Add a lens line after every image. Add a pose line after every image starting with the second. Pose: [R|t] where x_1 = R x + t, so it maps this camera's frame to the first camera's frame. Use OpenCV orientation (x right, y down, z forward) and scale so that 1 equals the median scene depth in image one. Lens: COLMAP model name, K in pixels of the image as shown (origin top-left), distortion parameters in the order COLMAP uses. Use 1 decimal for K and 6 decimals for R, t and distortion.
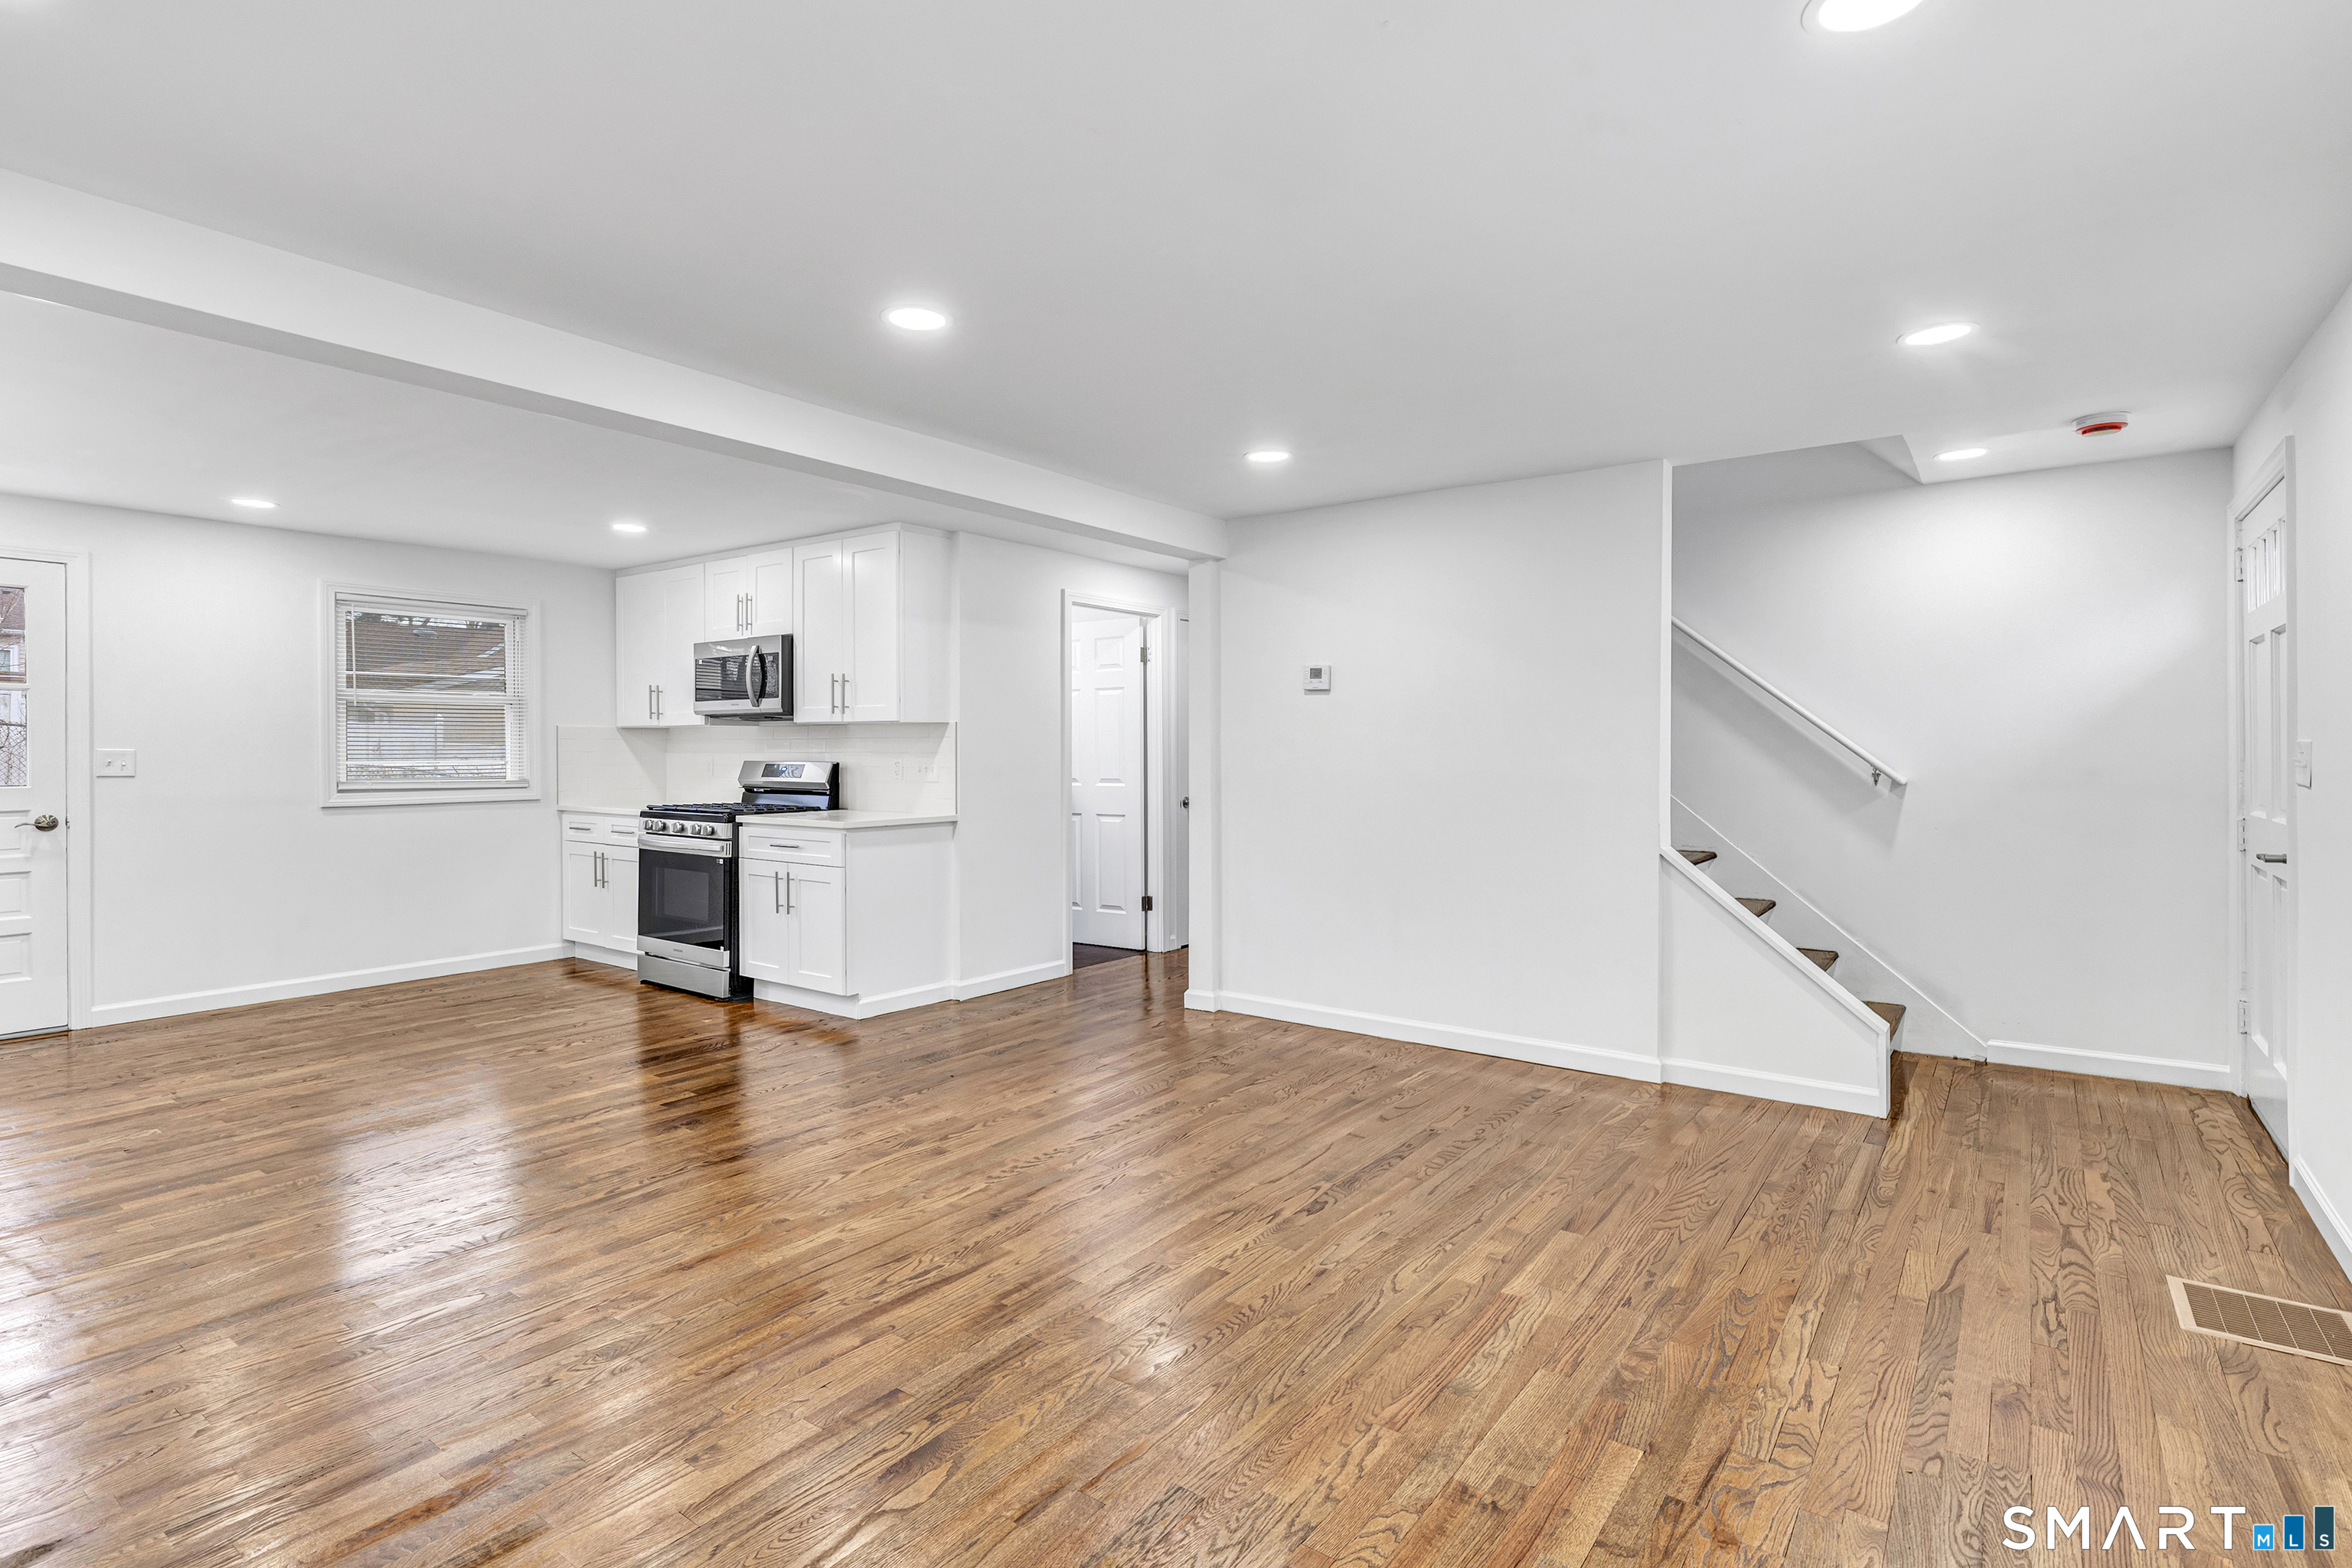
lens RADIAL K [[1114.9, 0, 1117.7], [0, 1114.9, 755.7], [0, 0, 1]] dist [-0.008789, 0.003310]
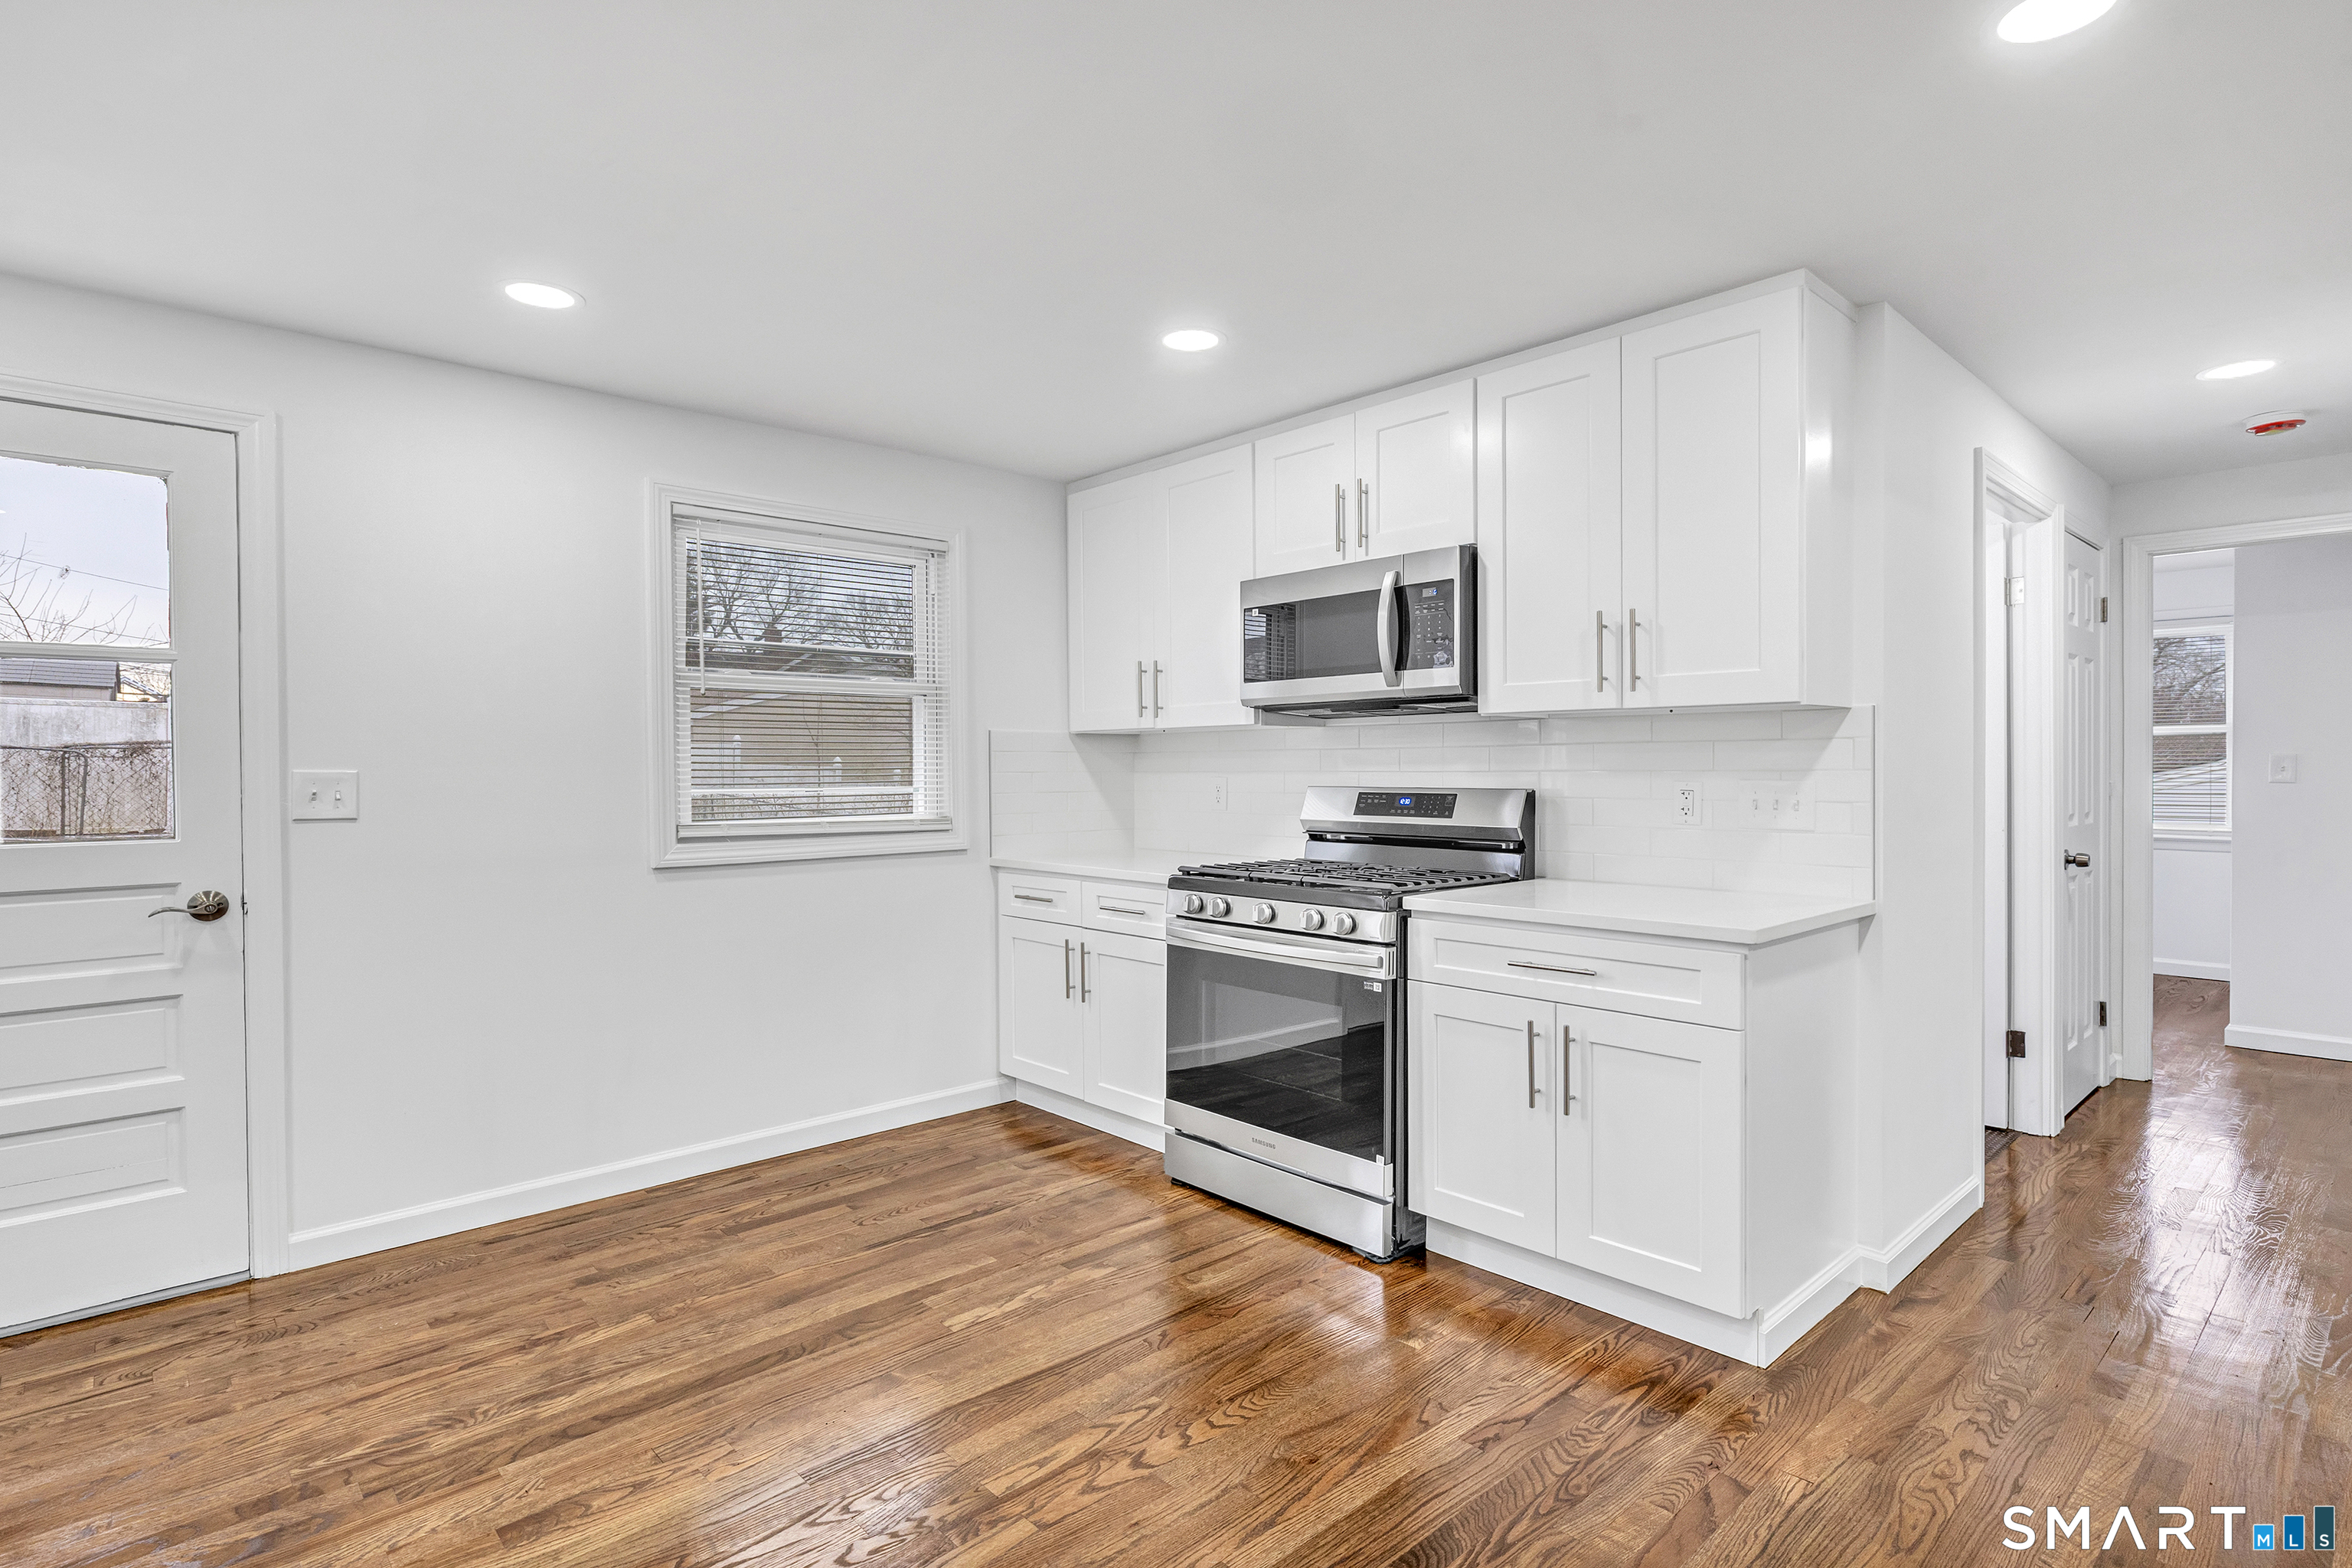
lens RADIAL K [[1114.9, 0, 1151.1], [0, 1114.9, 783.0], [0, 0, 1]] dist [-0.008789, 0.003310]
pose [[0.984671, -0.002249, -0.174410, -0.351921], [0.003595, 0.999966, 0.007399, -0.001927], [0.174387, -0.007912, 0.984645, 0.462560]]
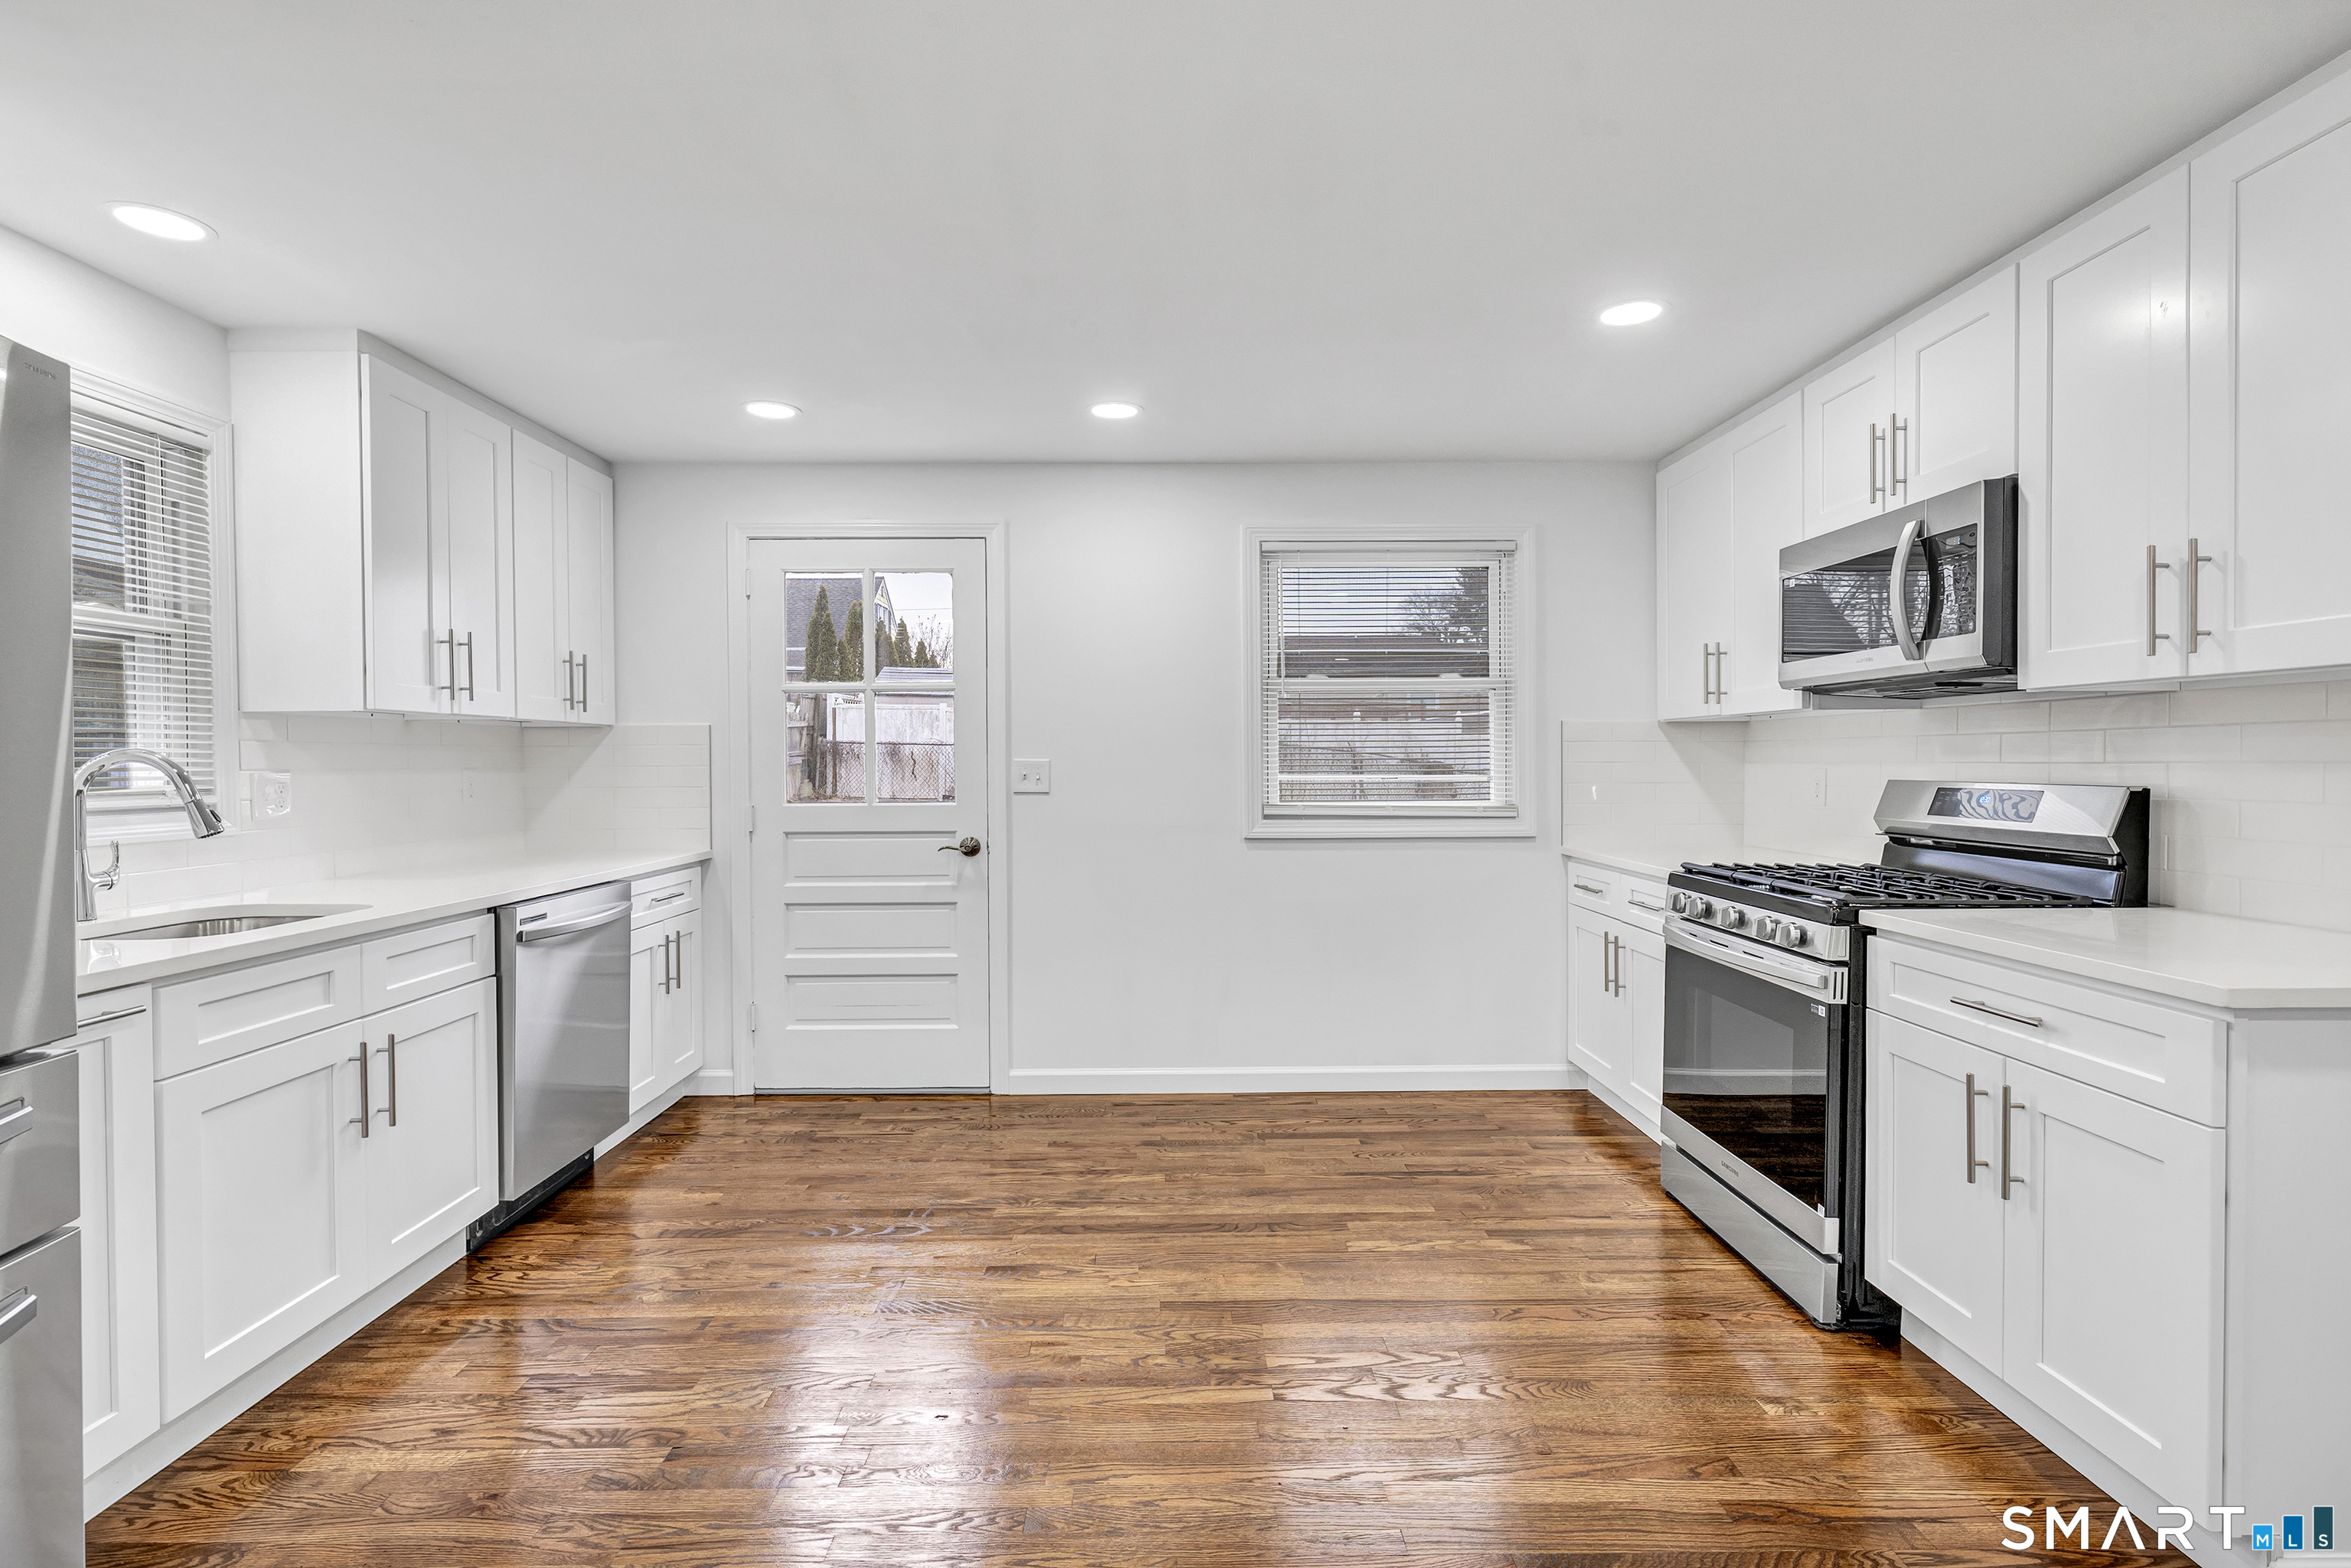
lens RADIAL K [[1114.4, 0, 1217.7], [0, 1114.4, 779.5], [0, 0, 1]] dist [-0.008789, 0.003310]
pose [[0.638664, 0.011186, -0.769404, -0.164416], [-0.001341, 0.999909, 0.013424, -0.001855], [0.769485, -0.007542, 0.638621, 0.513720]]
